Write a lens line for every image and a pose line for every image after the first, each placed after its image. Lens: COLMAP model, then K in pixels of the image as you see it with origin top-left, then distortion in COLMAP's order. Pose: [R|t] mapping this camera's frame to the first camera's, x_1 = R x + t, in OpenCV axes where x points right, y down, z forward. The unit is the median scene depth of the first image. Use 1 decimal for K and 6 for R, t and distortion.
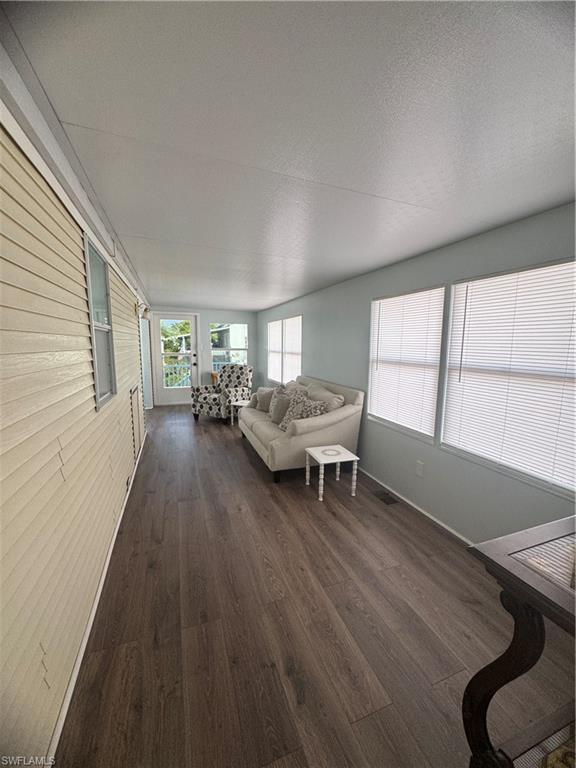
lens RADIAL K [[307.7, 0, 275.9], [0, 307.7, 390.5], [0, 0, 1]] dist [-0.001265, -0.000442]
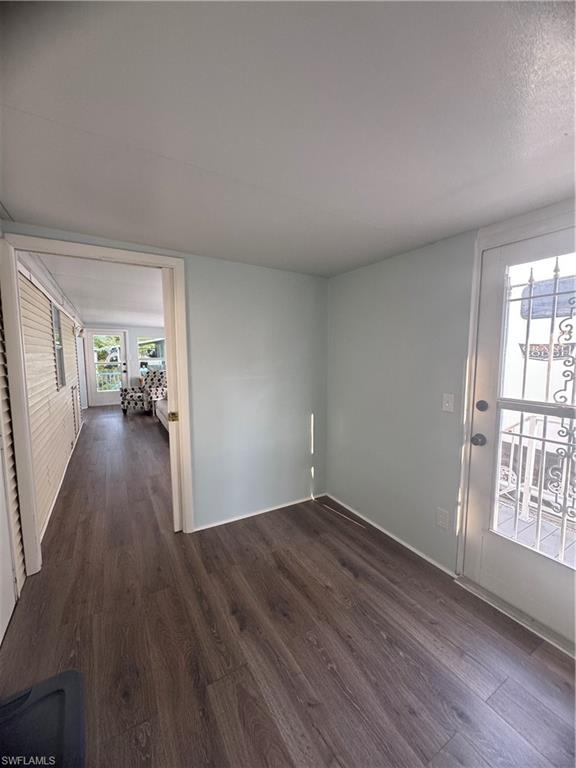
lens RADIAL K [[307.7, 0, 280.3], [0, 307.7, 386.9], [0, 0, 1]] dist [-0.001265, -0.000442]
pose [[0.982300, -0.030317, 0.184842, 0.153958], [0.037725, 0.998614, -0.036690, 0.058173], [-0.183474, 0.043014, 0.982083, -0.409665]]
